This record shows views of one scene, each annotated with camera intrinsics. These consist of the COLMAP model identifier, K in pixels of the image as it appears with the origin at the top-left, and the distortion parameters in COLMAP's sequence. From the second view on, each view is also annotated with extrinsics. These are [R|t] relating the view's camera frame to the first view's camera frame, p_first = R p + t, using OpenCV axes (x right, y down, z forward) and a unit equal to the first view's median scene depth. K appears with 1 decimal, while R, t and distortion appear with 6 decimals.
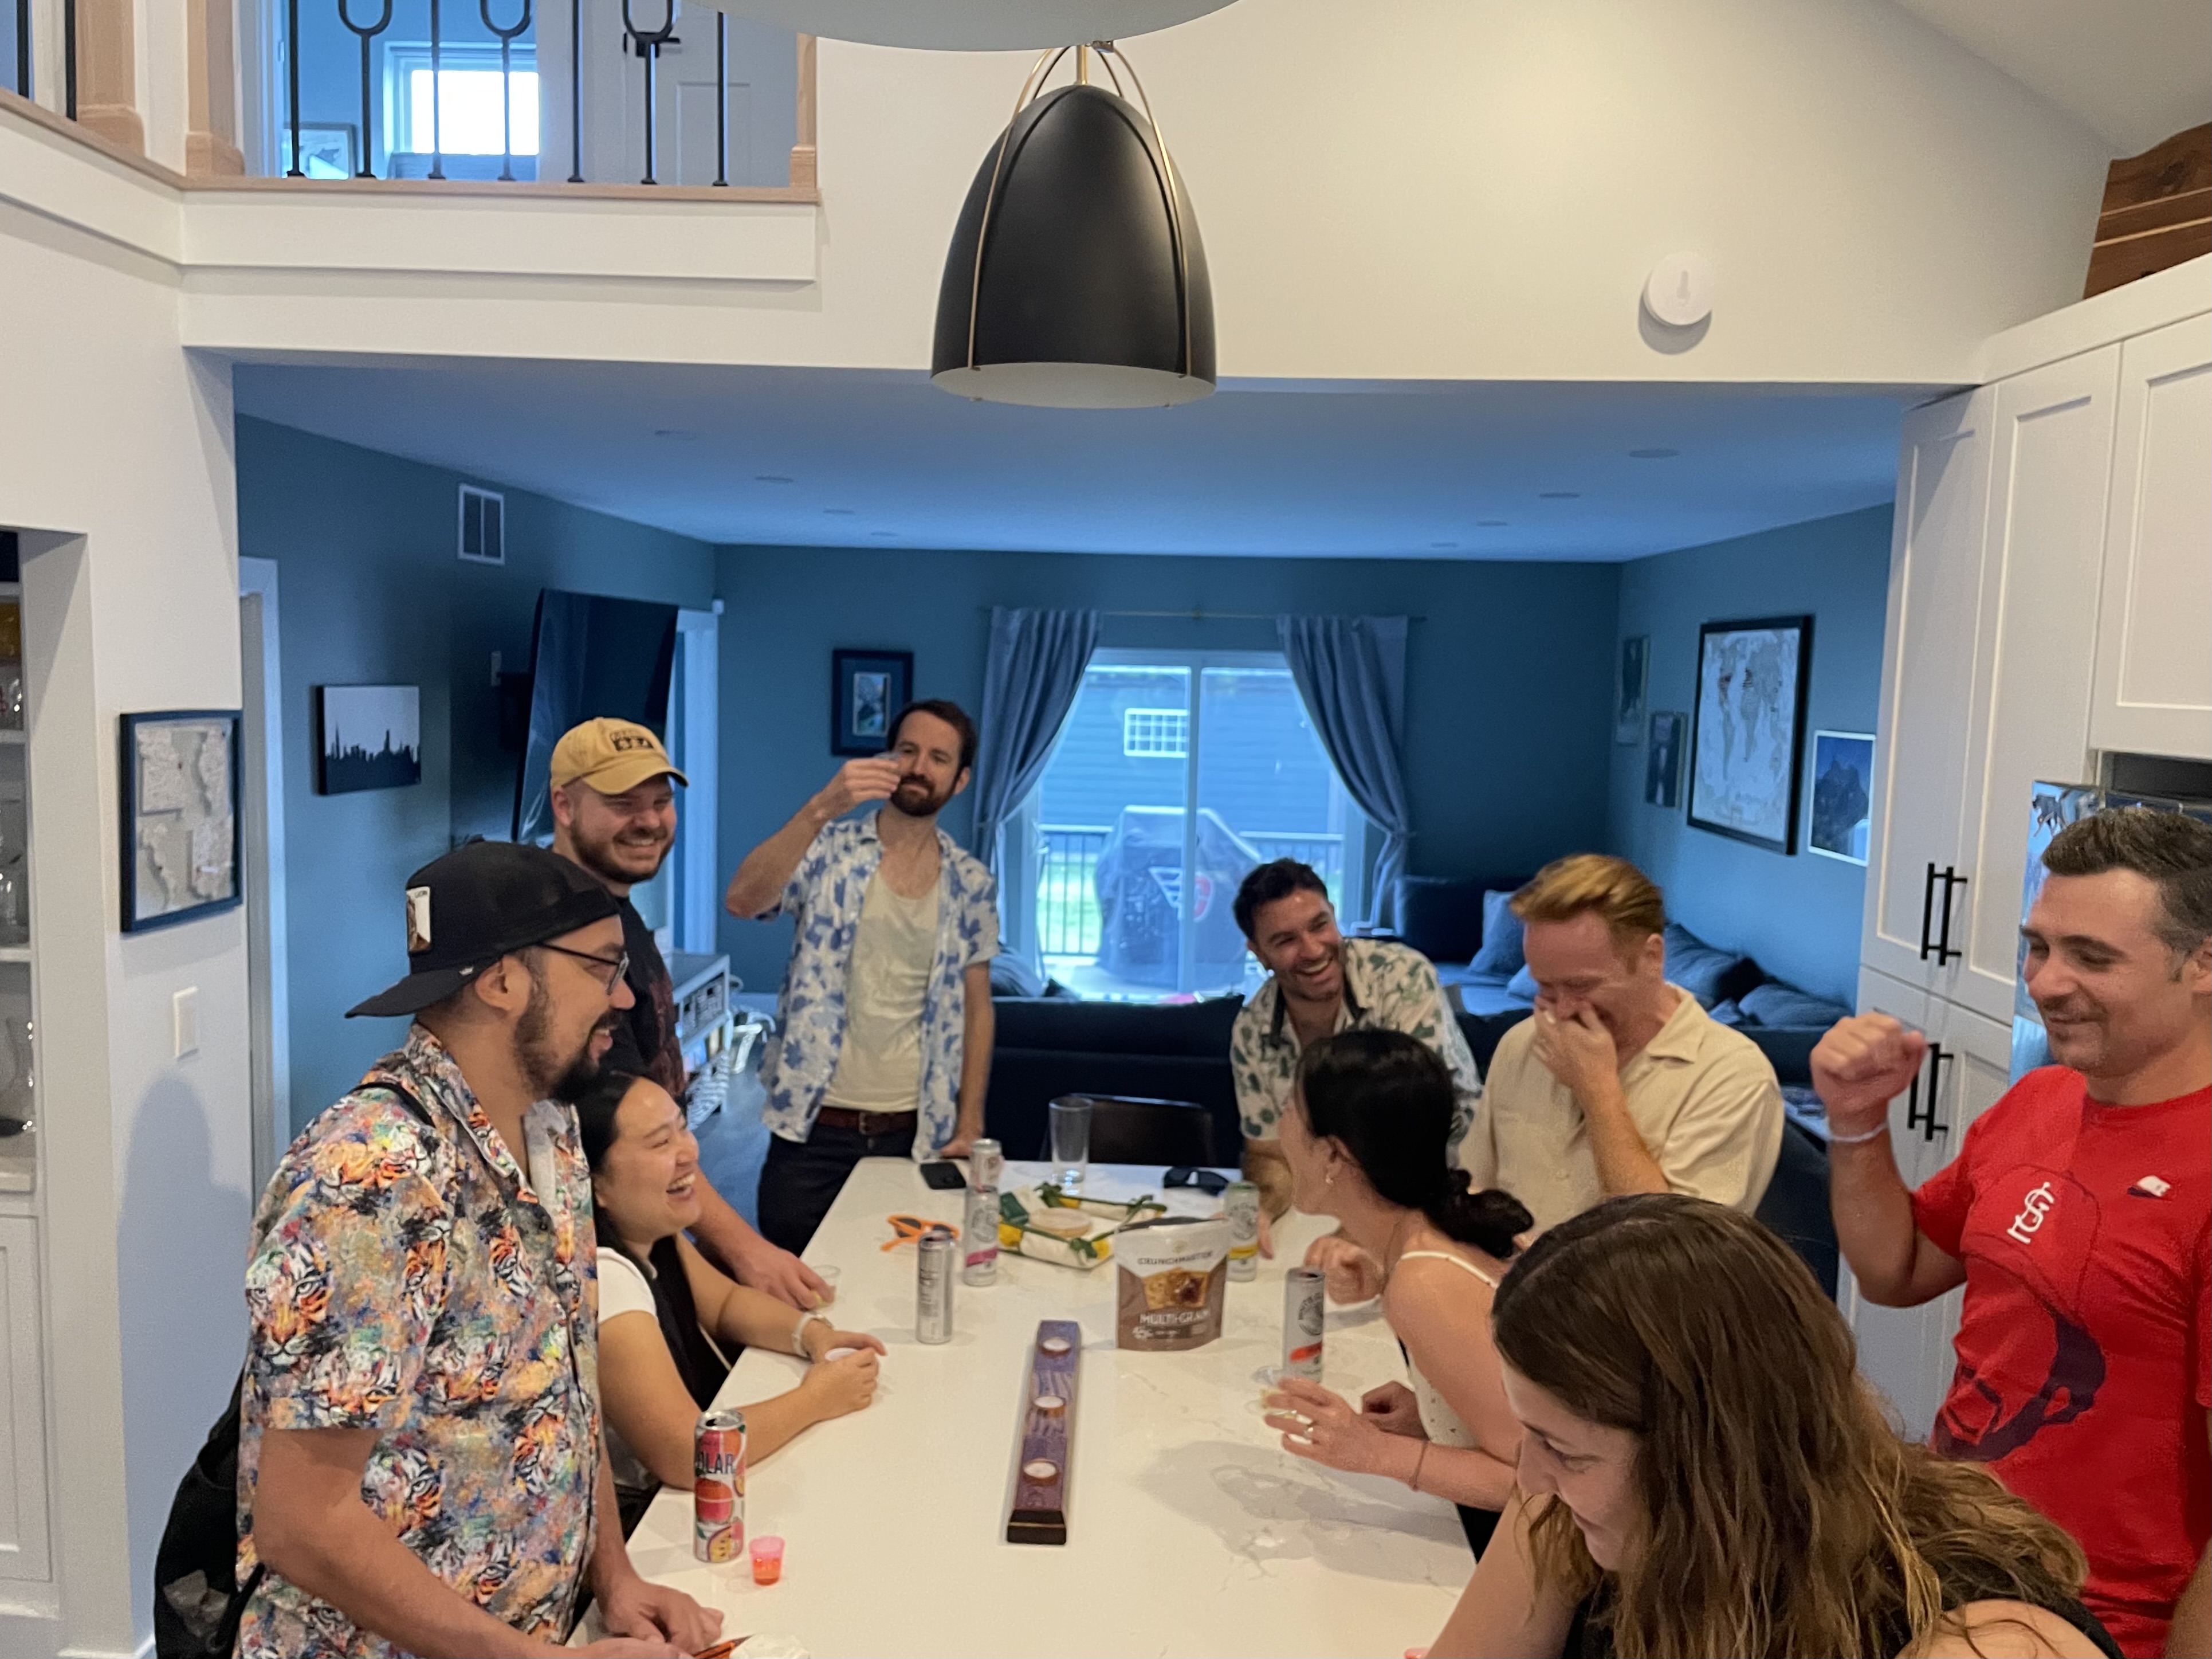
lens RADIAL K [[1643.9, 0, 1093.6], [0, 1643.9, 845.0], [0, 0, 1]] dist [0.108774, -0.127732]
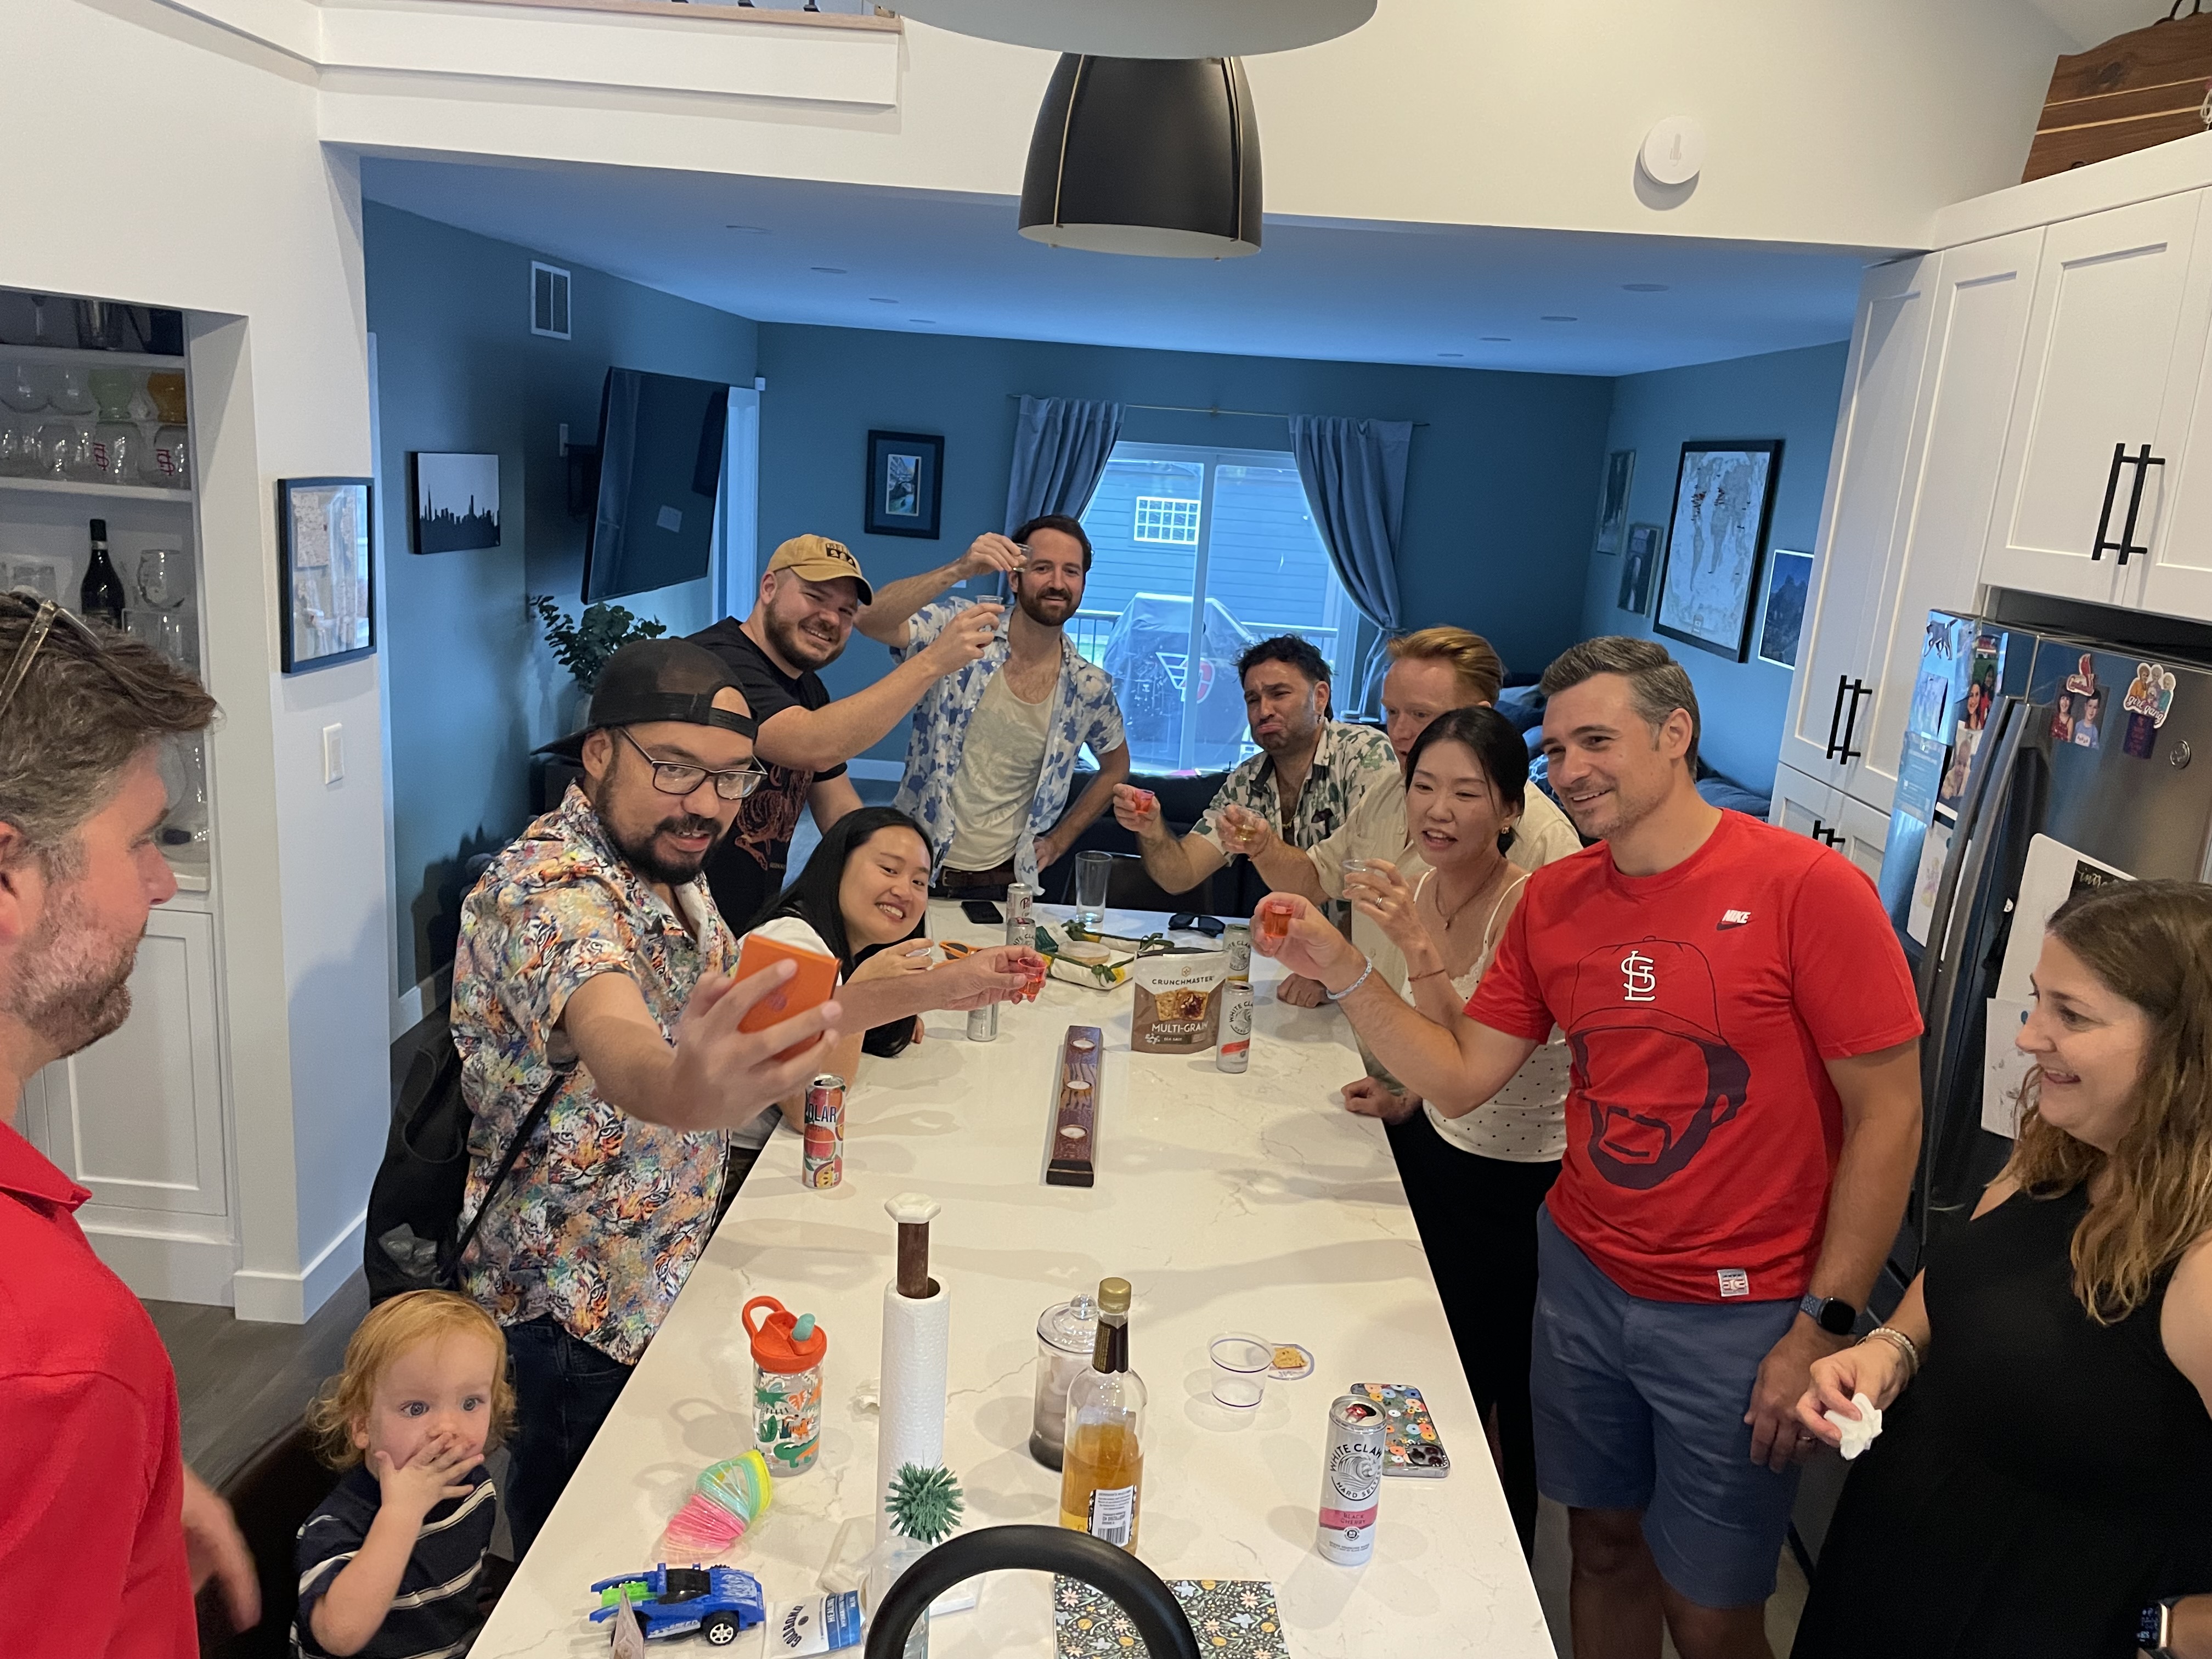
lens RADIAL K [[1643.7, 0, 1093.6], [0, 1643.7, 845.0], [0, 0, 1]] dist [0.108774, -0.127732]
pose [[0.999159, 0.038952, 0.012817, -0.029634], [-0.040324, 0.990100, 0.134444, -0.007500], [-0.007453, -0.134847, 0.990838, -0.154347]]
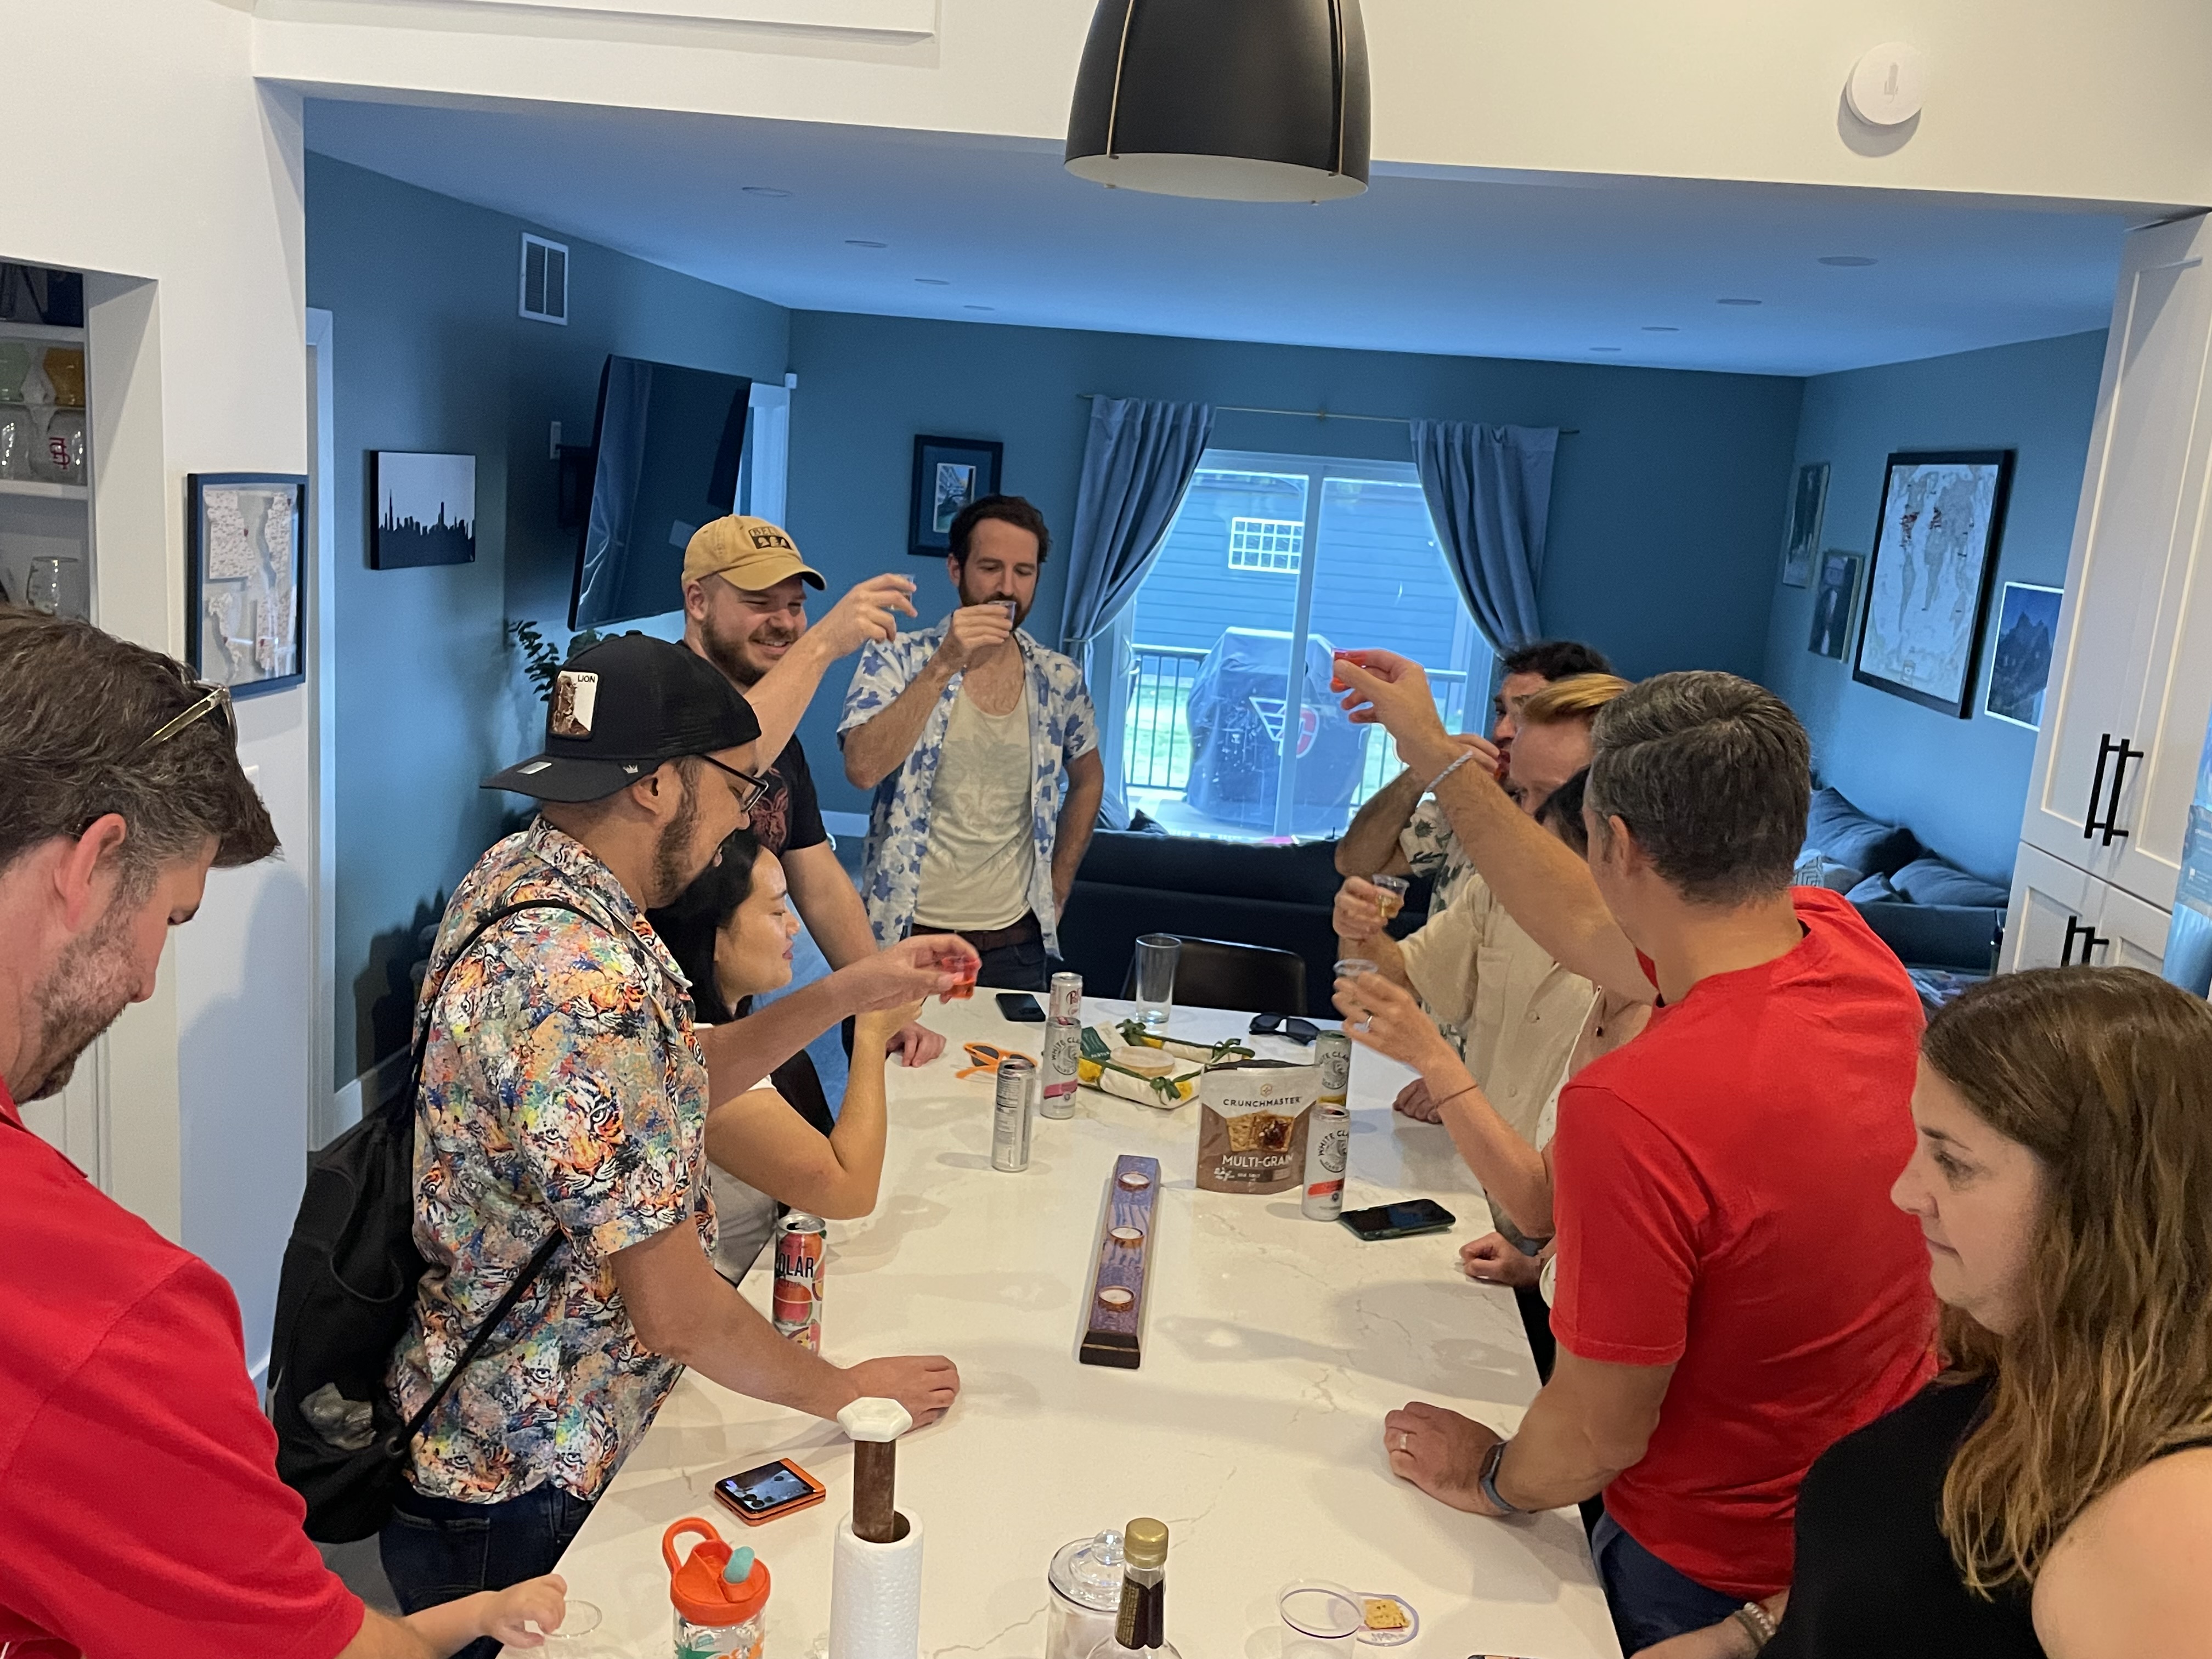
lens RADIAL K [[1867.8, 0, 1106.0], [0, 1867.8, 829.5], [0, 0, 1]] dist [0.109471, -0.130762]
pose [[0.997837, 0.056297, -0.033926, -0.011176], [-0.053096, 0.994631, 0.088827, -0.001016], [0.038745, -0.086834, 0.995469, -0.068188]]
